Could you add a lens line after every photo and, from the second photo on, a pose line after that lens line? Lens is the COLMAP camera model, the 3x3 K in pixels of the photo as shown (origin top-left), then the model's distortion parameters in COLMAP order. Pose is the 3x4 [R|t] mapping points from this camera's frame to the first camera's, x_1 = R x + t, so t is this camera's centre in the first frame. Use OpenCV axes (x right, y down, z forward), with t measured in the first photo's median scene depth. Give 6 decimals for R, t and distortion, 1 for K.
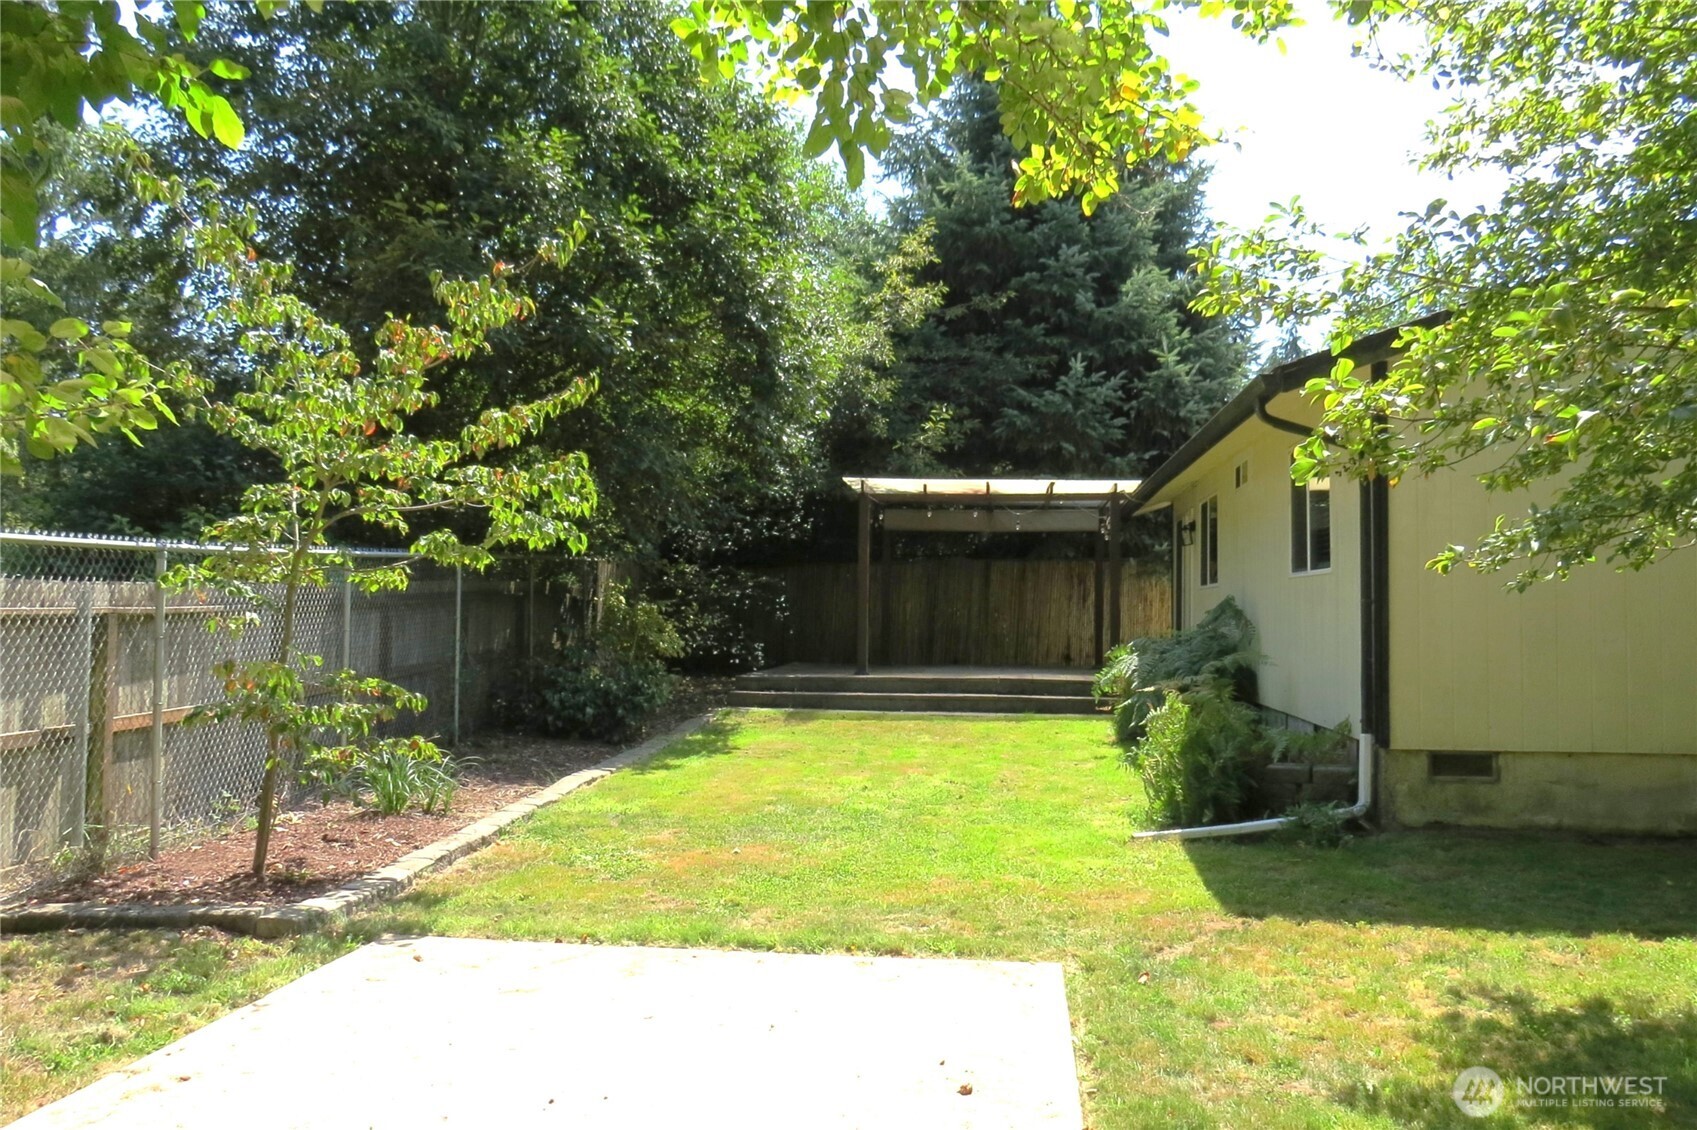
lens RADIAL K [[1270.1, 0, 818.5], [0, 1270.1, 555.9], [0, 0, 1]] dist [-0.019567, 0.005171]
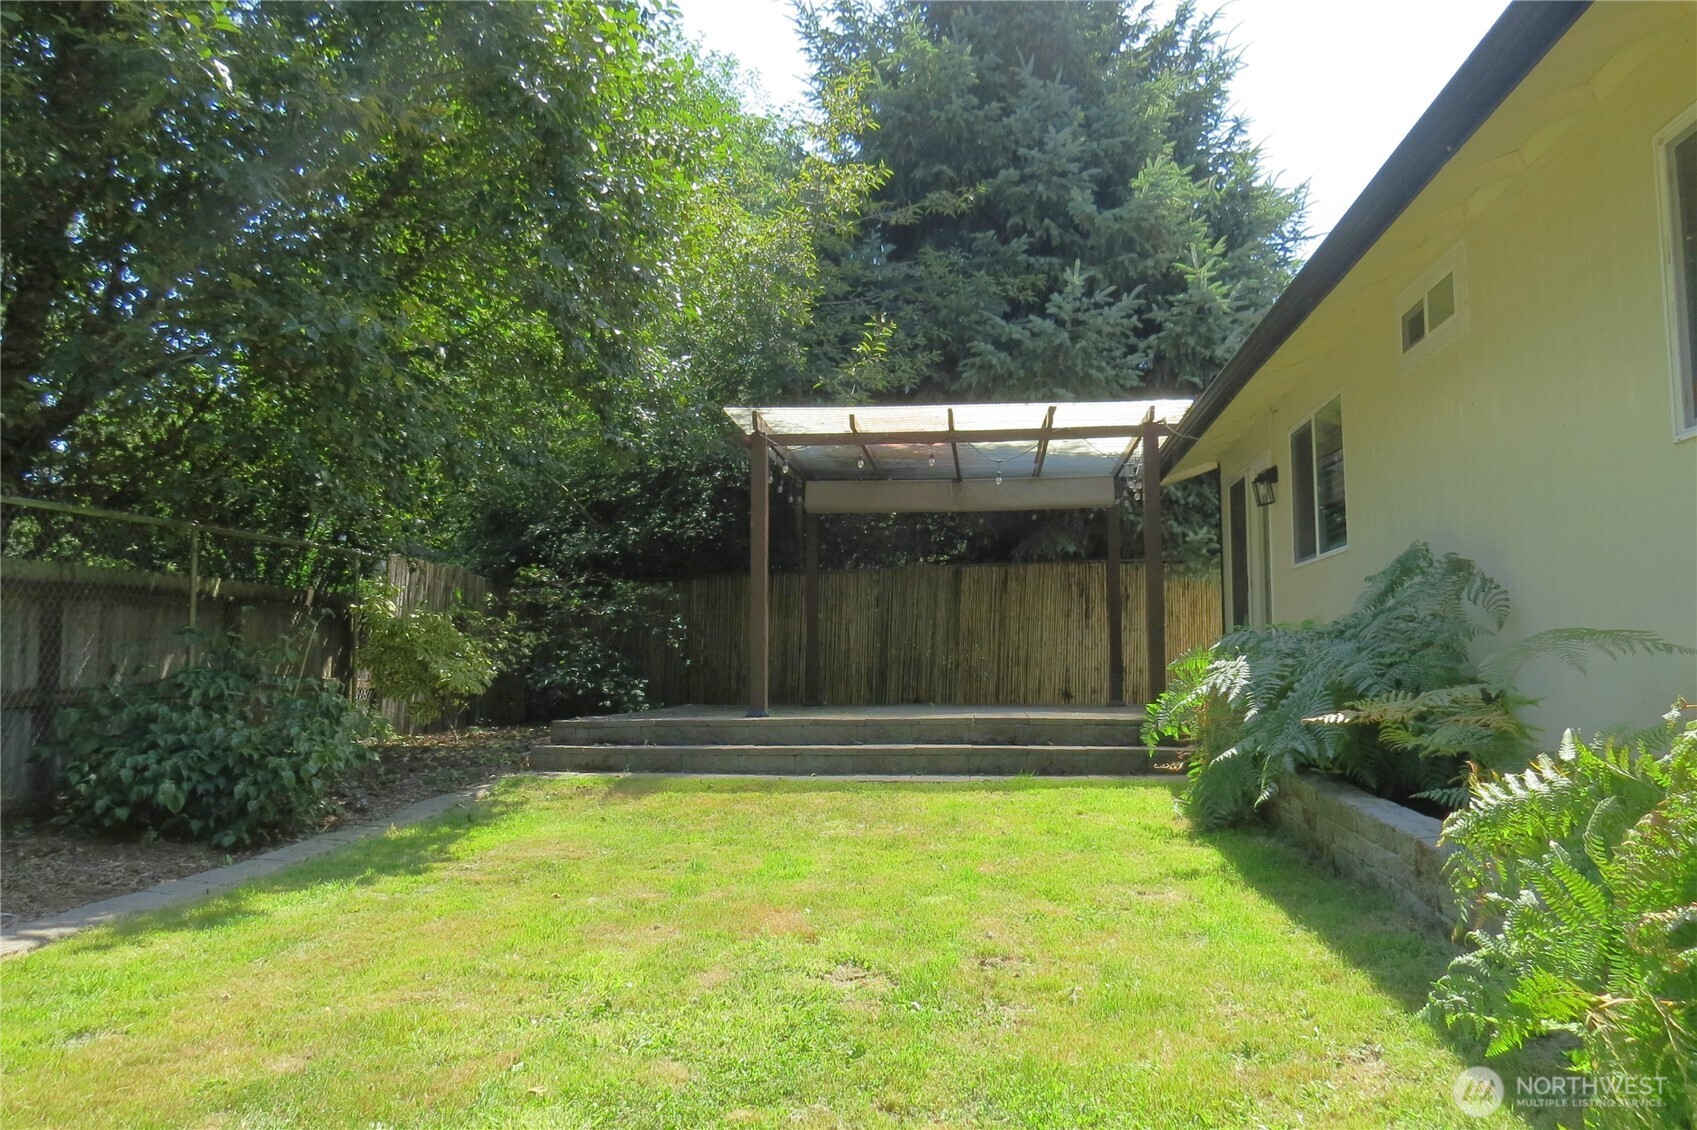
lens RADIAL K [[1270.1, 0, 818.5], [0, 1270.1, 555.9], [0, 0, 1]] dist [-0.019567, 0.005171]
pose [[0.999714, -0.013394, 0.019800, 0.043106], [0.014217, 0.999014, -0.042059, 0.032879], [-0.019217, 0.042329, 0.998919, 0.295213]]
